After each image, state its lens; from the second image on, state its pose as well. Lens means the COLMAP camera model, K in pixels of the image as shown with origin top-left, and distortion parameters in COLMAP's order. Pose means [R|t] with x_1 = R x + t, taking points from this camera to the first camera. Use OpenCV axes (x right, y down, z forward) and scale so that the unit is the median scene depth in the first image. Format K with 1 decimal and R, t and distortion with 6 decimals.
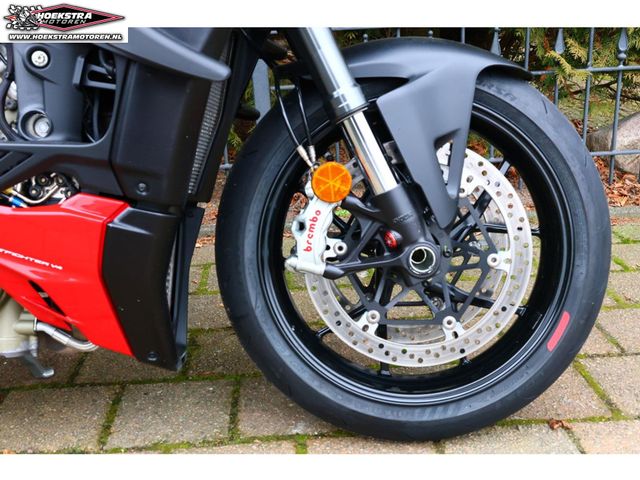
lens RADIAL K [[728.1, 0, 320.0], [0, 728.1, 240.0], [0, 0, 1]] dist [0.012246, 0.020652]
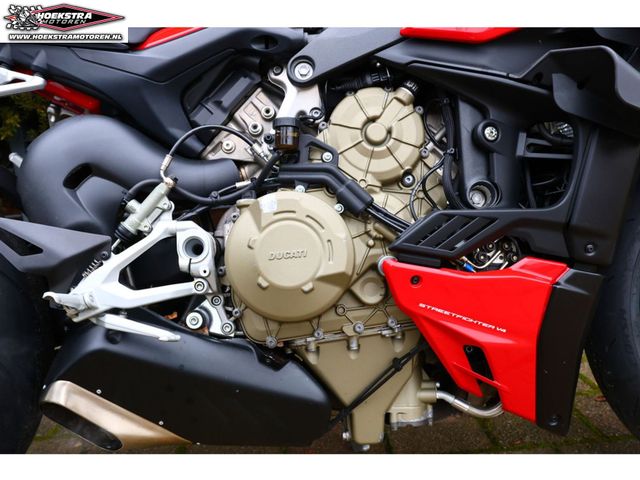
lens RADIAL K [[612.5, 0, 320.0], [0, 612.5, 240.0], [0, 0, 1]] dist [0.010932, 0.007834]
pose [[0.998034, -0.043763, -0.044859, -0.544535], [0.035602, 0.984998, -0.168855, 0.046660], [0.051575, 0.166926, 0.984620, 0.105396]]
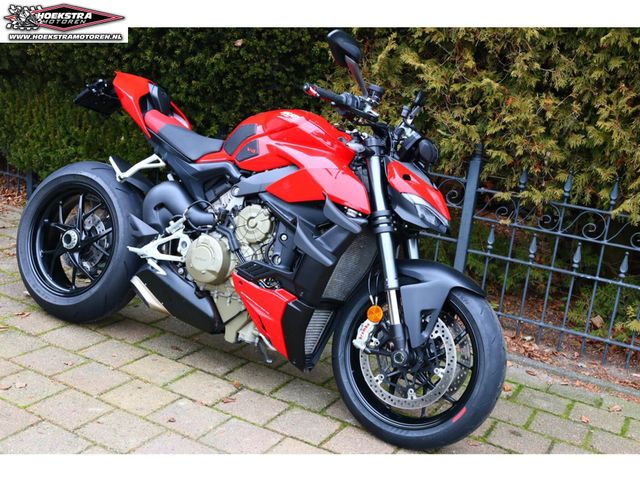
lens RADIAL K [[718.0, 0, 288.1], [0, 718.0, 239.3], [0, 0, 1]] dist [-0.064608, 0.021977]
pose [[0.831348, 0.255706, -0.493432, 0.864499], [-0.310917, 0.949912, -0.031578, -0.147894], [0.460642, 0.179669, 0.869211, -1.197352]]
